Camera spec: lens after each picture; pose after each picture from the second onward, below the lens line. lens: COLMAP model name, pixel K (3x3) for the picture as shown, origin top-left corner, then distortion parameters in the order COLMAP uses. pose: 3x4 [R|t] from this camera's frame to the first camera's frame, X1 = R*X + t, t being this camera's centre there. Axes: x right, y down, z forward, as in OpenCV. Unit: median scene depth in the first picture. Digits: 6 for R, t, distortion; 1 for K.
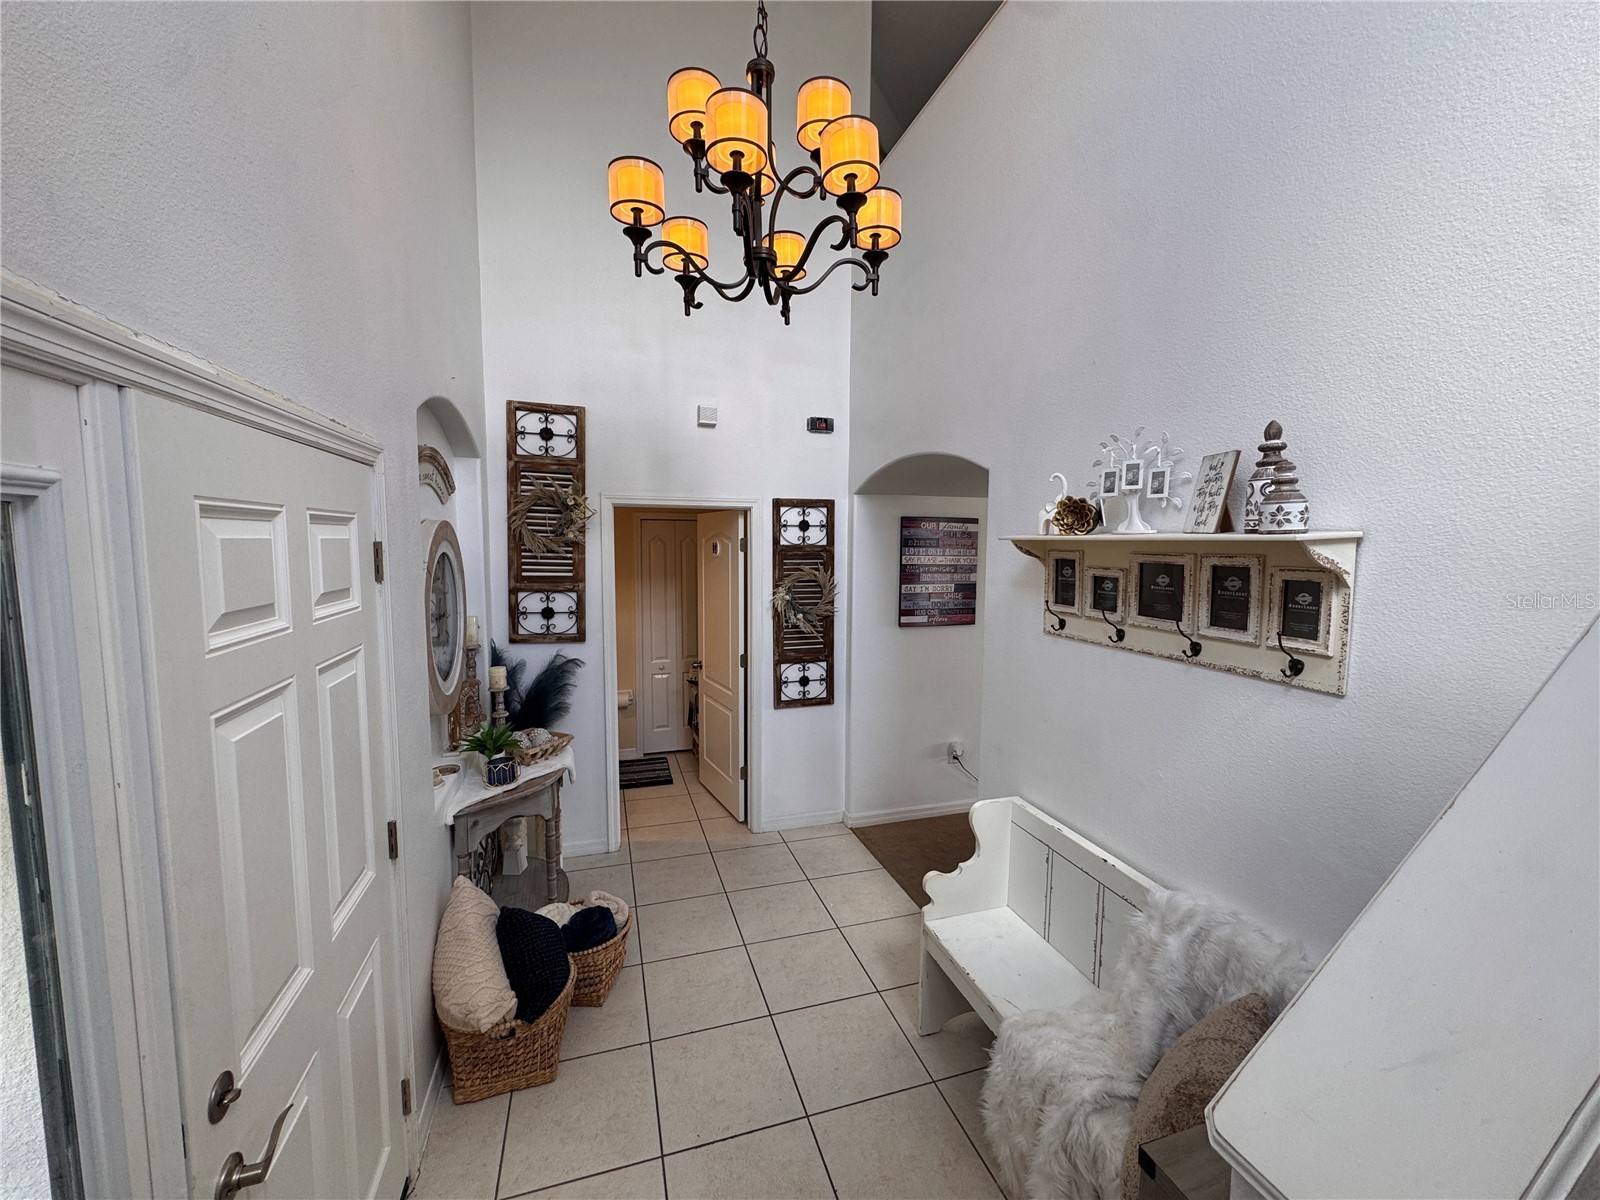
lens RADIAL K [[639.6, 0, 798.1], [0, 639.6, 597.4], [0, 0, 1]] dist [-0.003441, -0.000264]
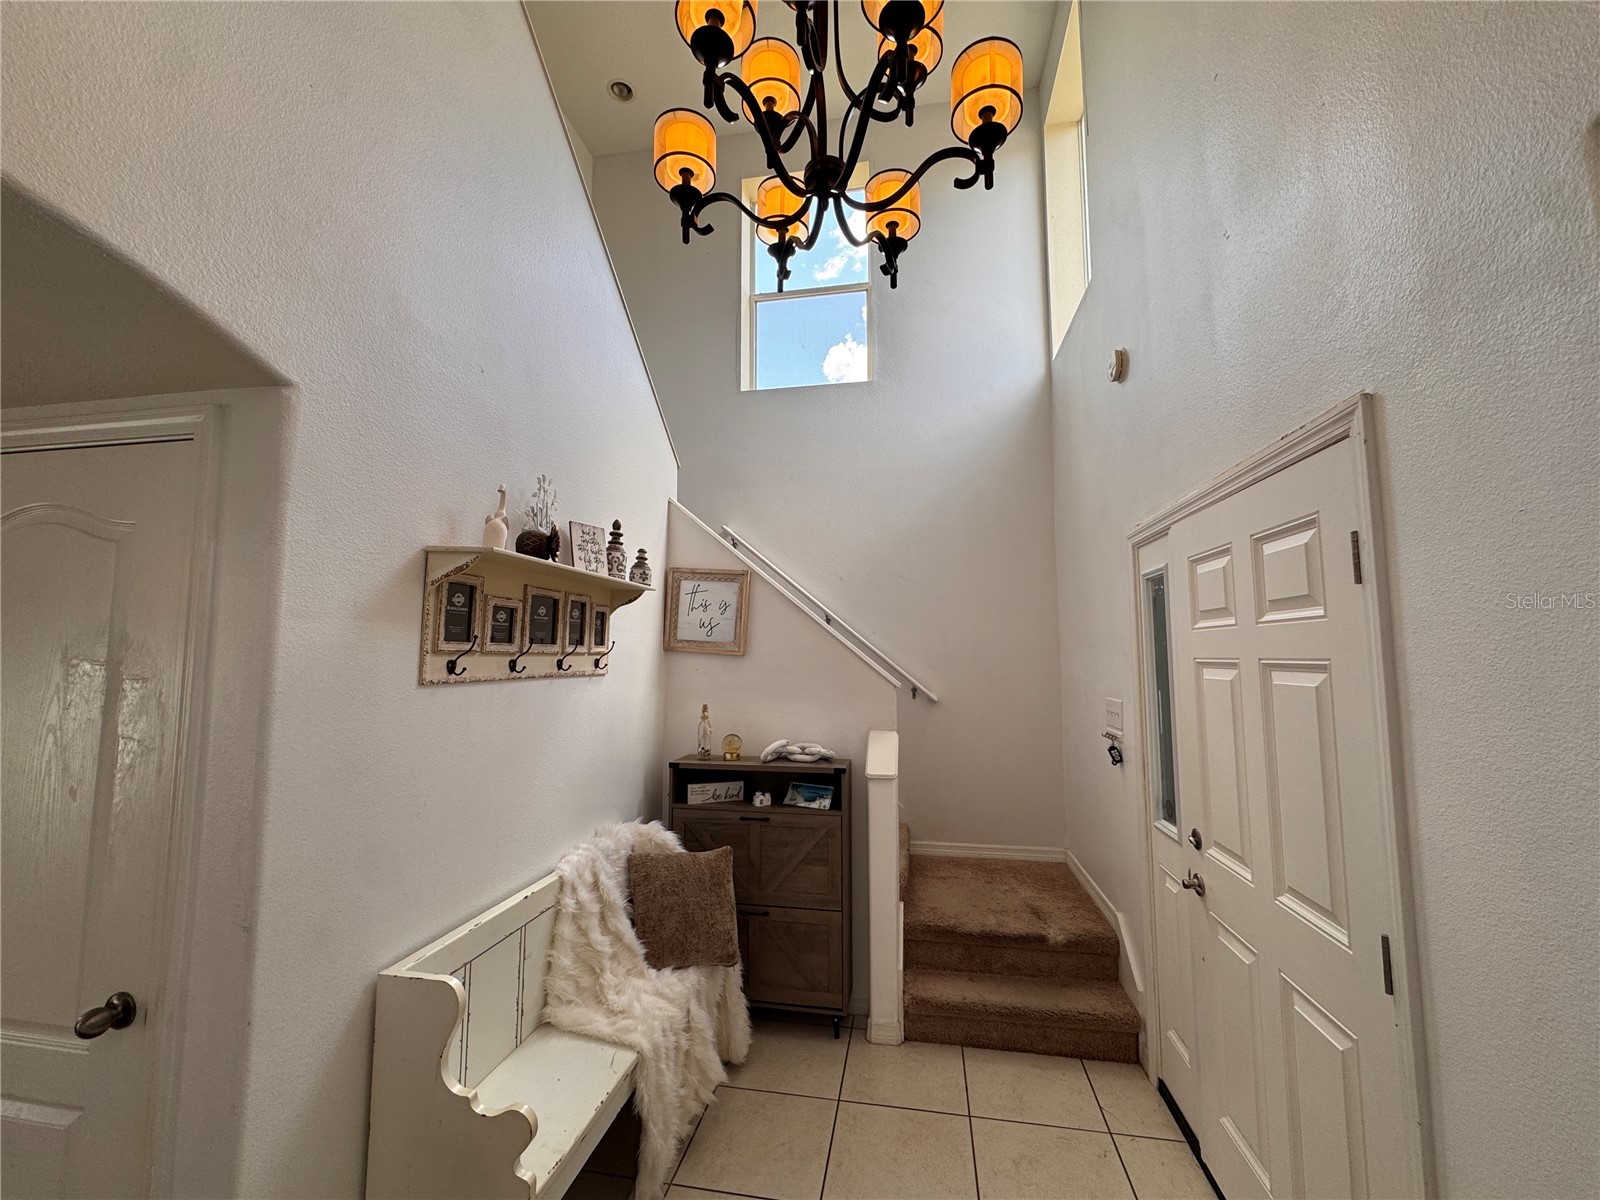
lens RADIAL K [[639.6, 0, 799.9], [0, 639.6, 597.3], [0, 0, 1]] dist [-0.003441, -0.000264]
pose [[-0.880550, 0.026306, 0.473222, -0.356729], [0.027655, 0.999609, -0.004108, -0.030819], [-0.473145, 0.009470, -0.880933, 1.637229]]
